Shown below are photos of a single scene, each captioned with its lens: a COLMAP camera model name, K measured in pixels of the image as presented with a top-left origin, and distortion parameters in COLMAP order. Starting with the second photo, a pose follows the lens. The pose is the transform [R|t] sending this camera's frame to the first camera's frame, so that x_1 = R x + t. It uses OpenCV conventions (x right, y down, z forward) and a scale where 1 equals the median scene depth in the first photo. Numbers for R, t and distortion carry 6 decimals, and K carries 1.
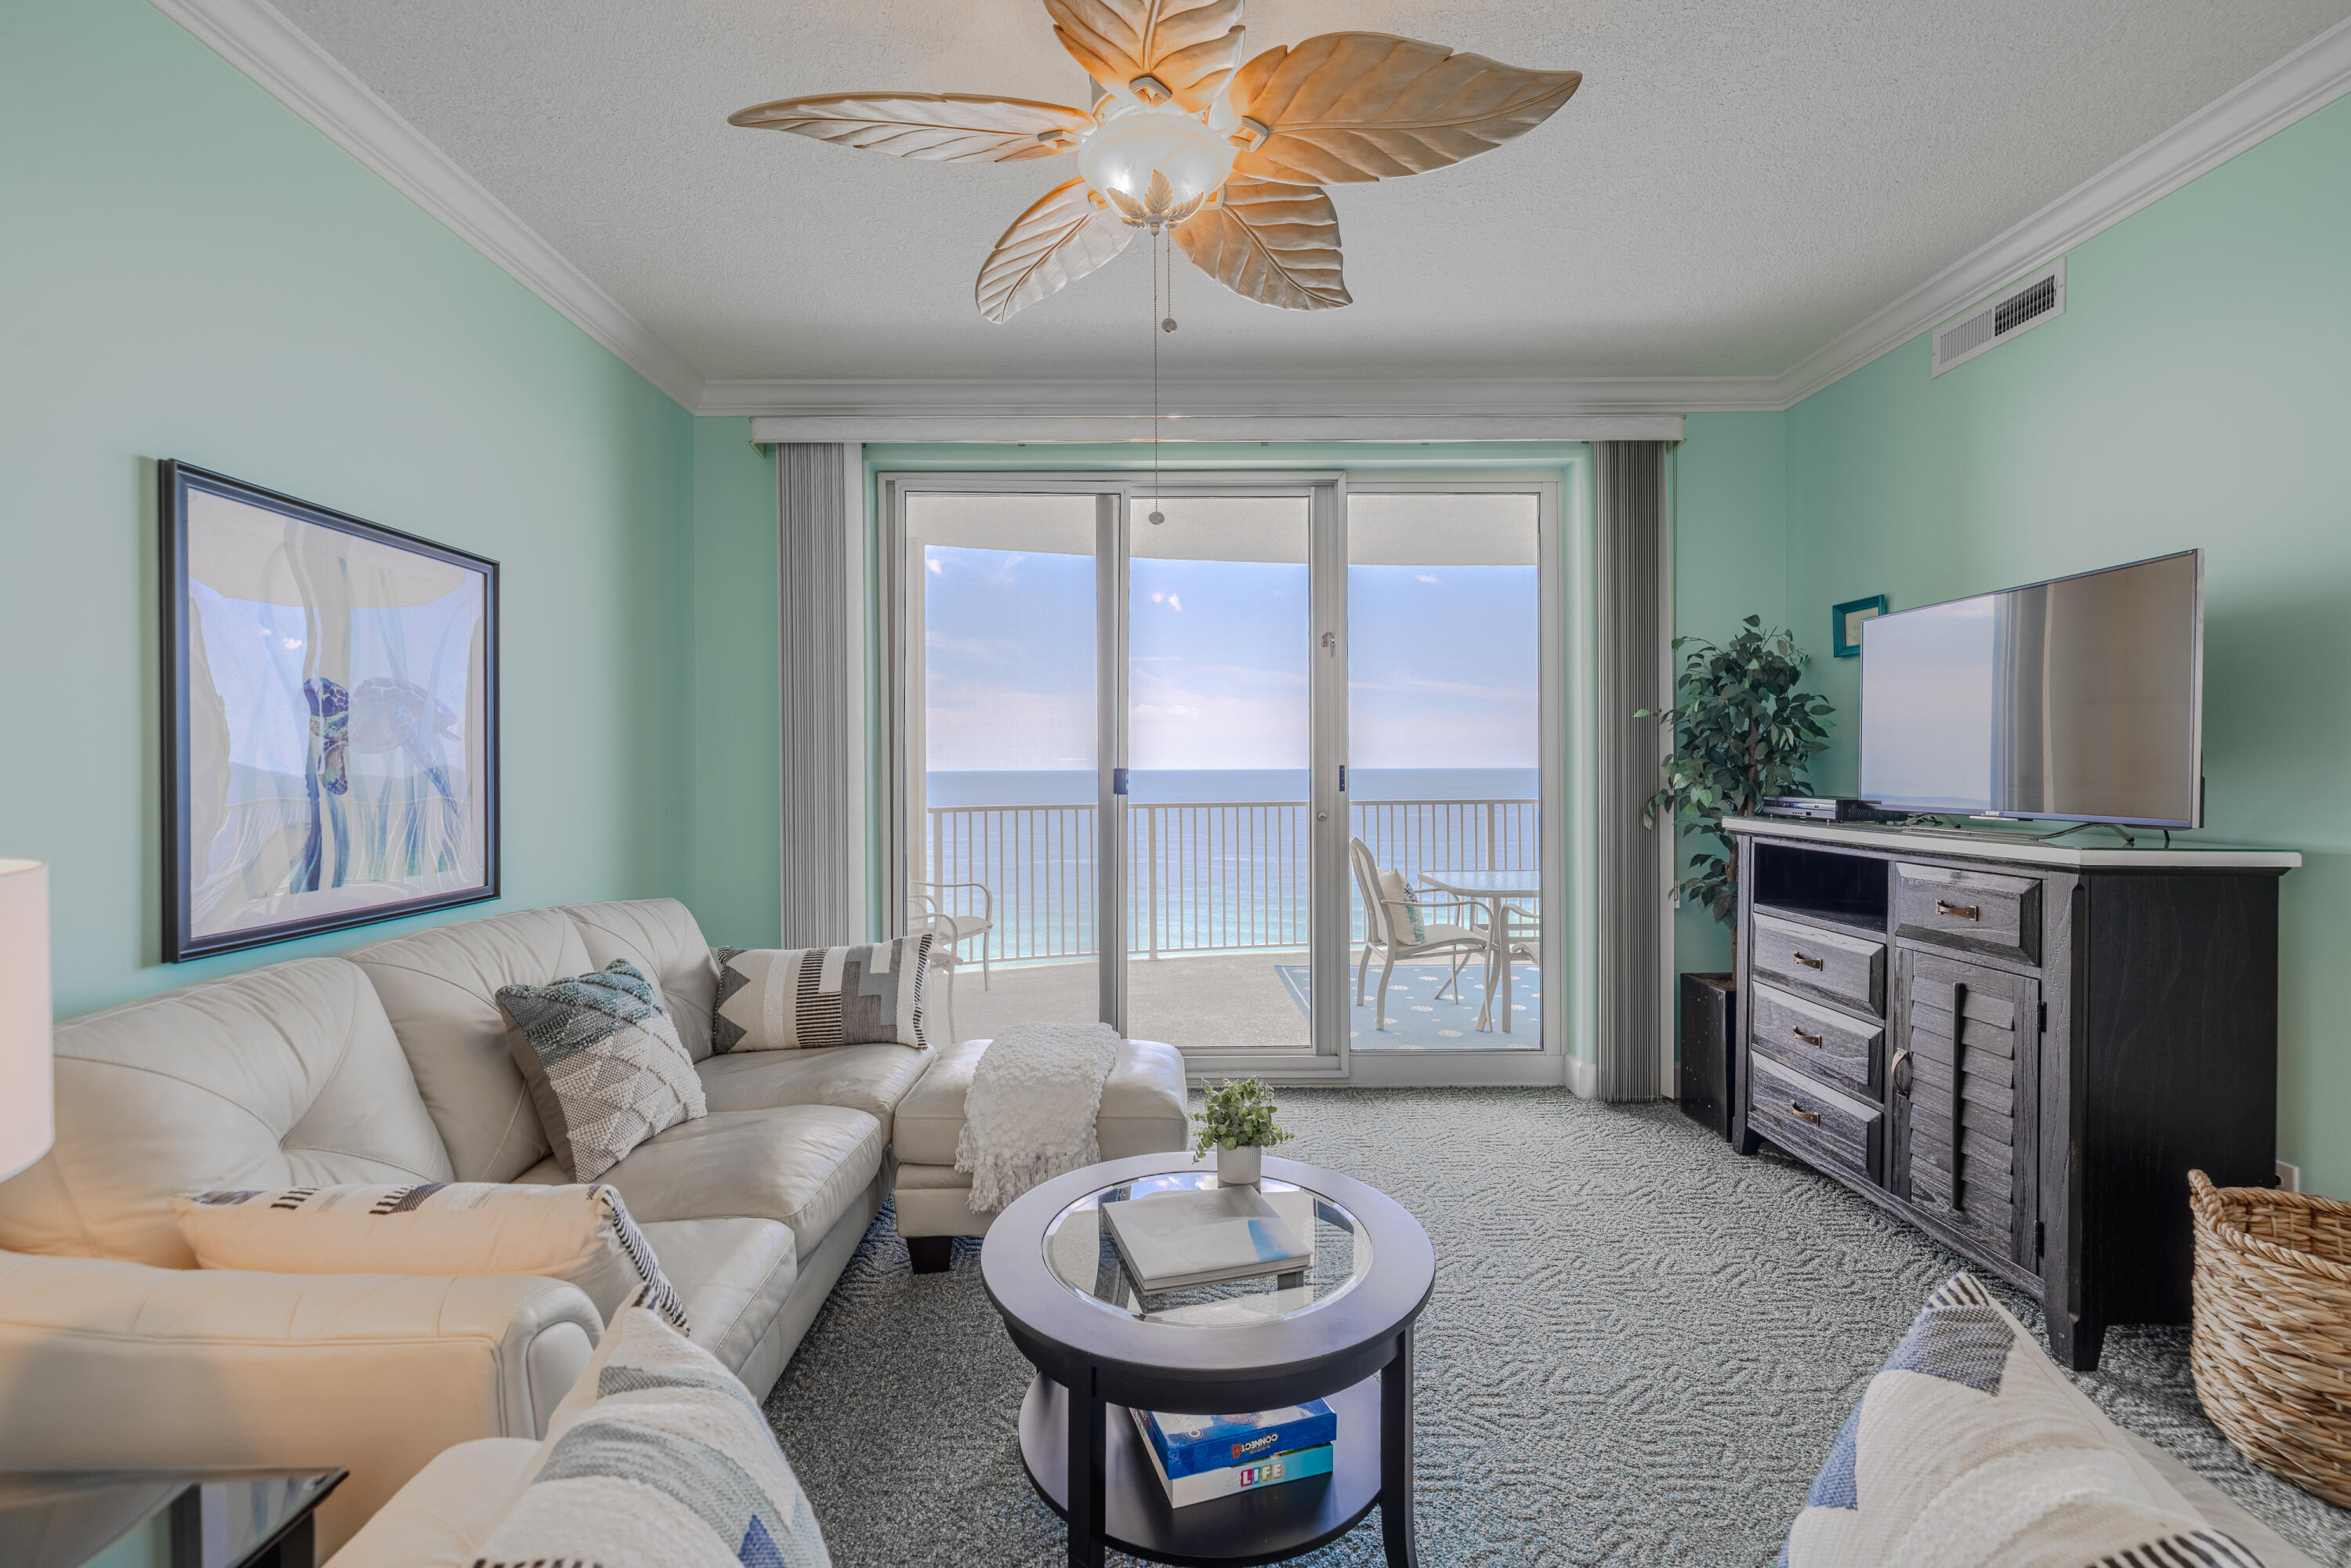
lens RADIAL K [[1013.8, 0, 1154.7], [0, 1013.8, 765.8], [0, 0, 1]] dist [0.000795, 0.000384]
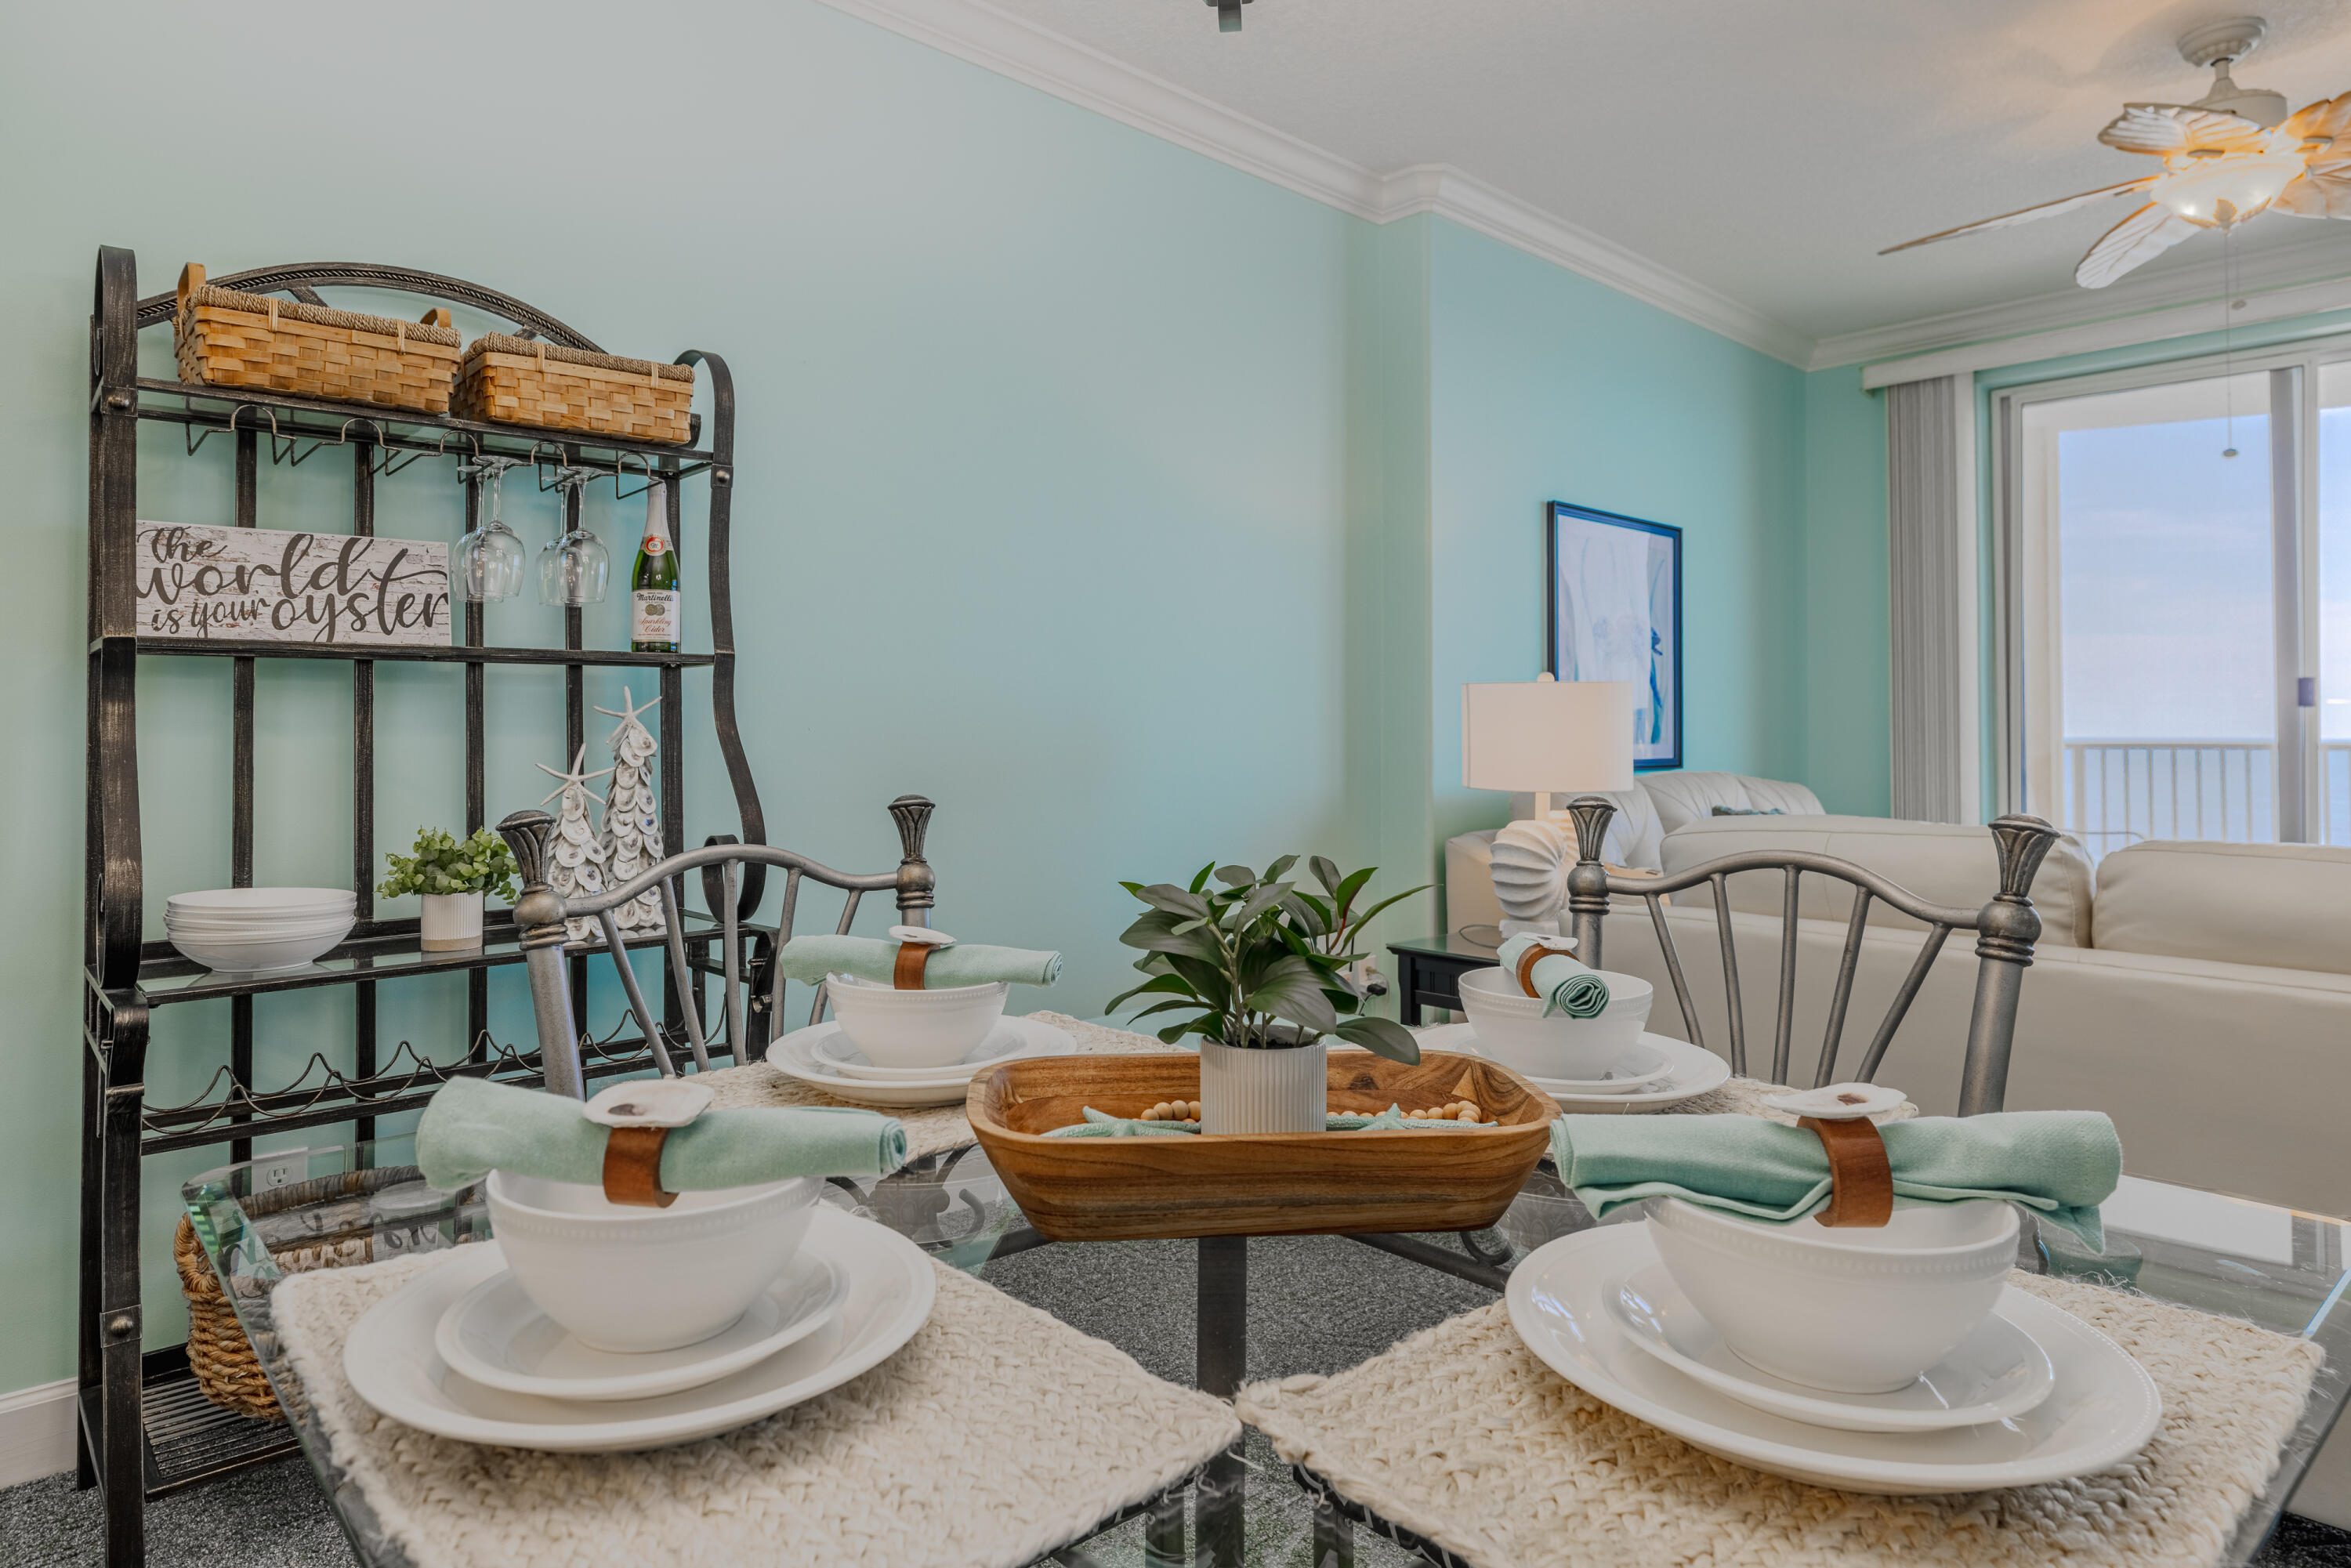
lens RADIAL K [[1353.1, 0, 1137.6], [0, 1353.1, 708.0], [0, 0, 1]] dist [0.001893, -0.000559]
pose [[0.670792, -0.006715, -0.741615, 0.254804], [-0.004787, 0.999899, -0.013384, 0.082542], [0.741630, 0.012528, 0.670692, -0.874535]]
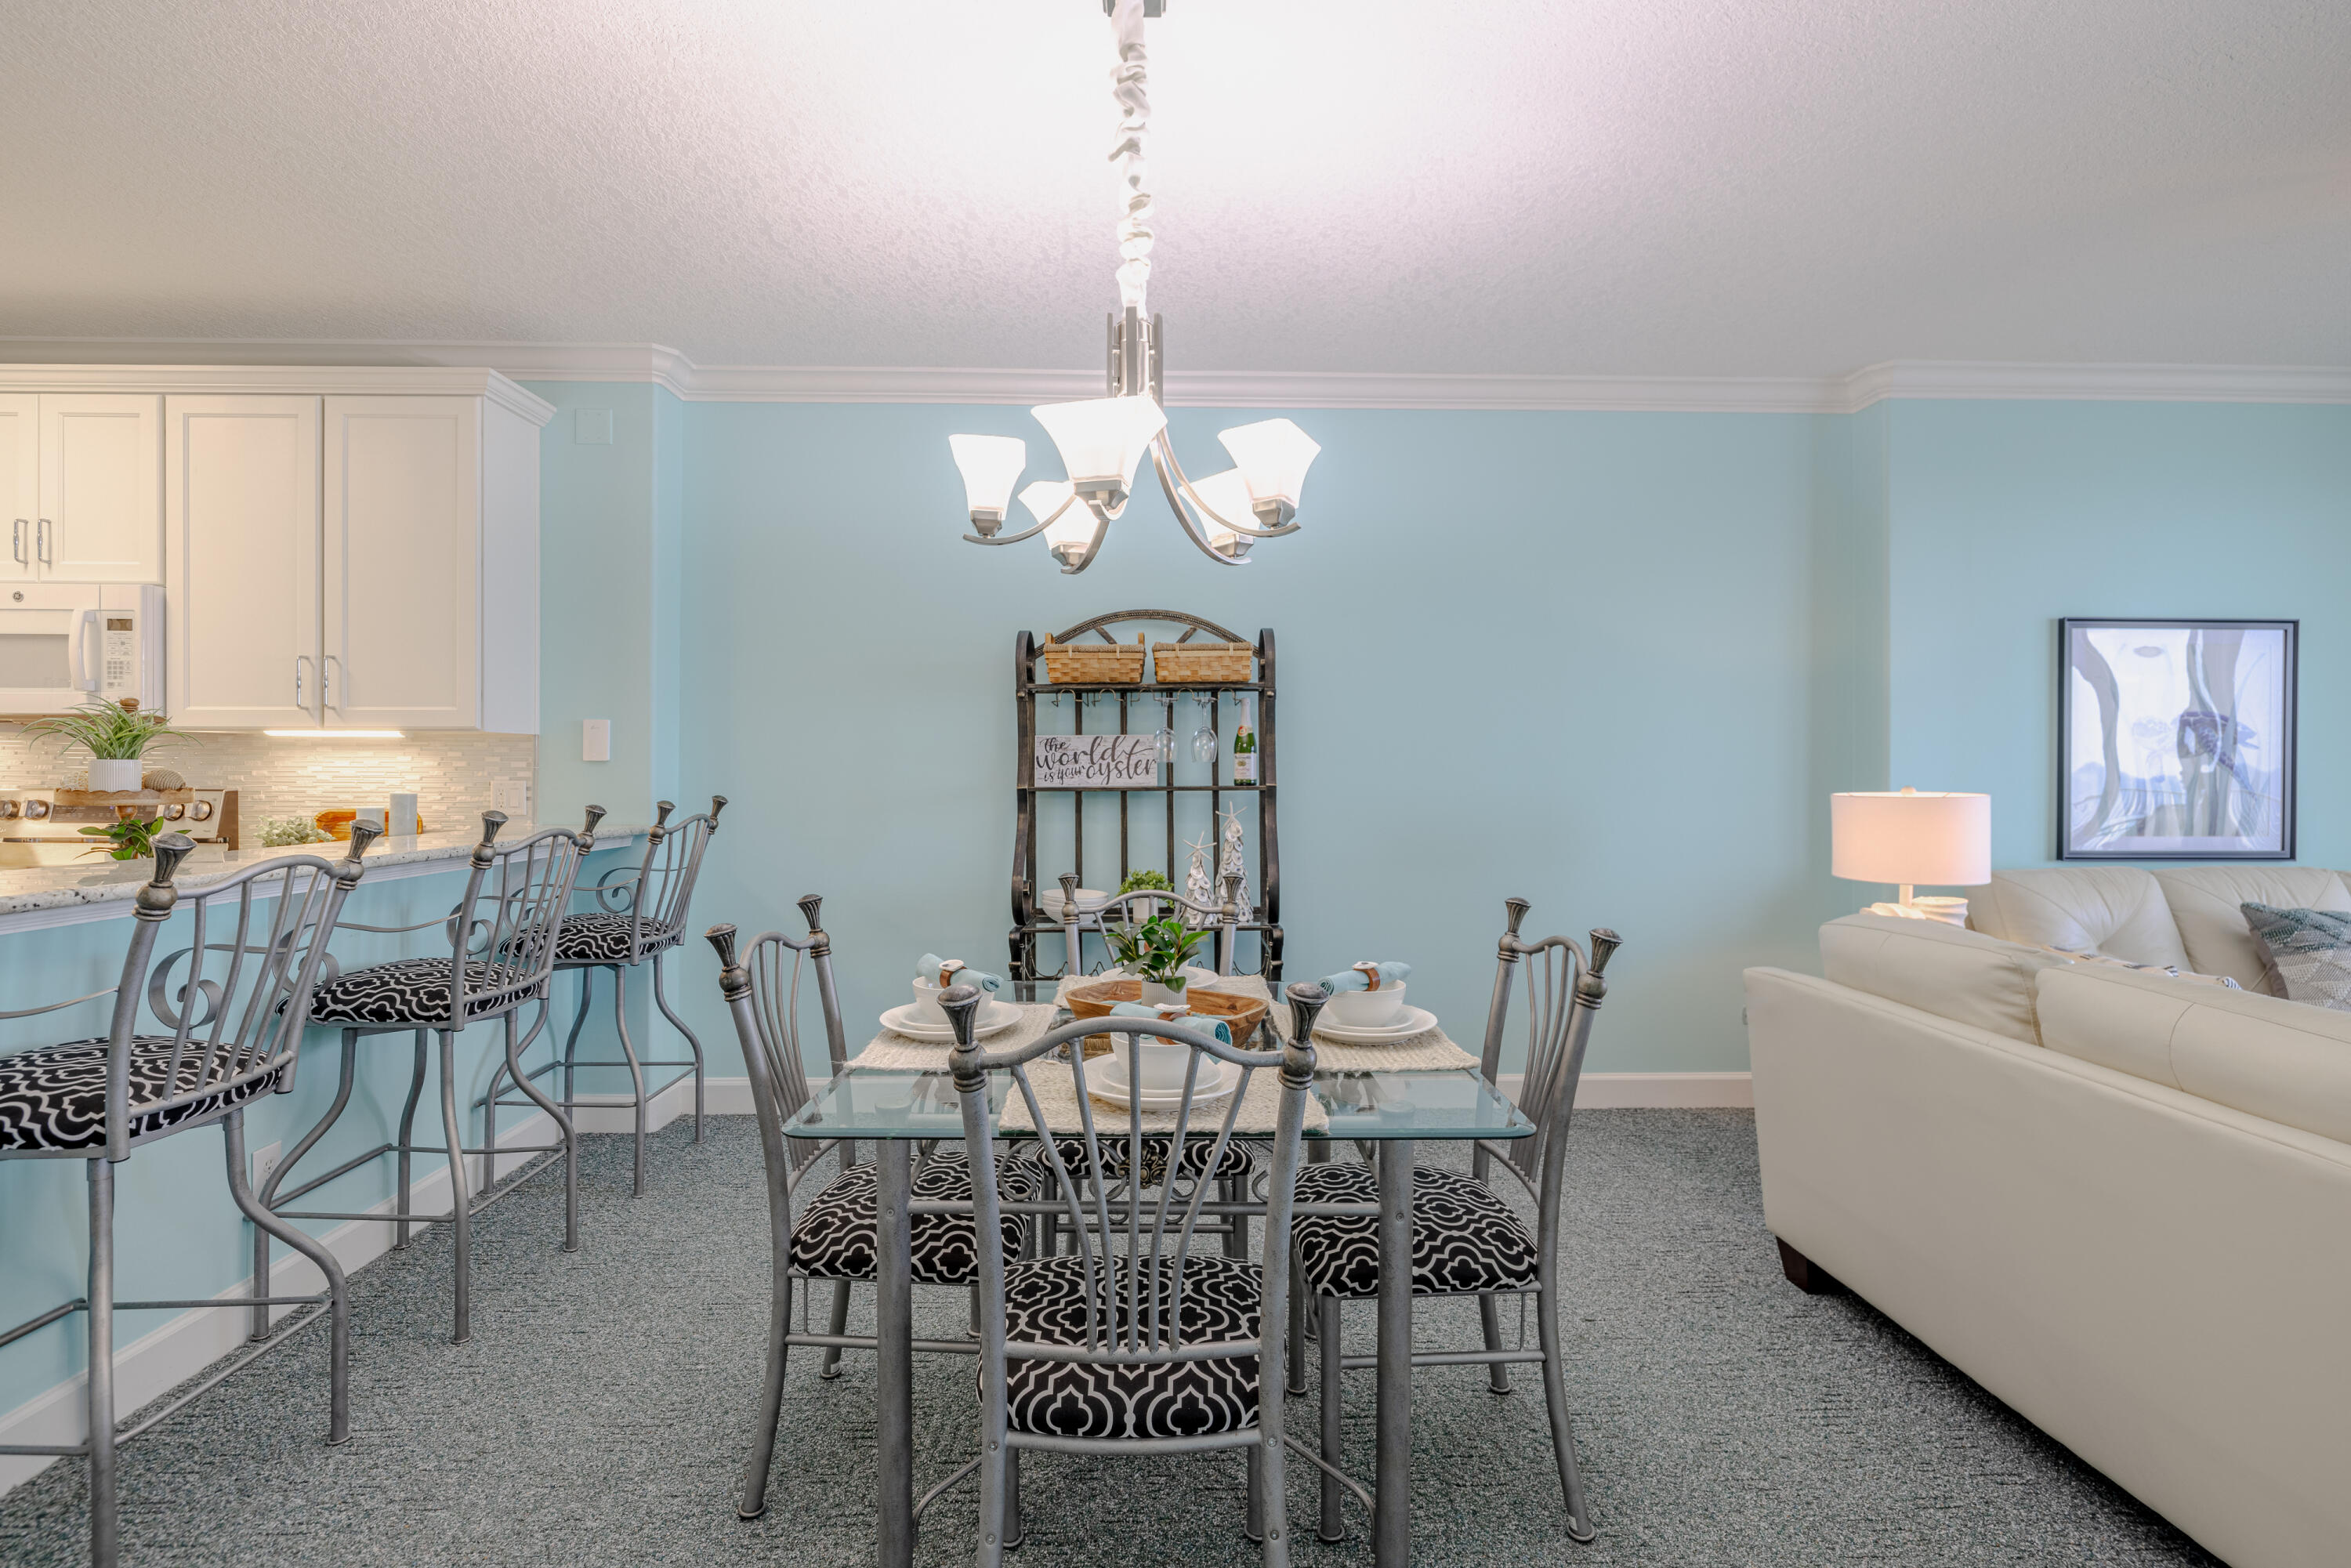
lens RADIAL K [[1054.0, 0, 1176.8], [0, 1054.0, 779.9], [0, 0, 1]] dist [-0.003414, -0.000388]
pose [[0.031105, 0.015313, -0.999399, 0.802084], [-0.003163, 0.999879, 0.015222, 0.002135], [0.999511, 0.002688, 0.031150, -0.623500]]
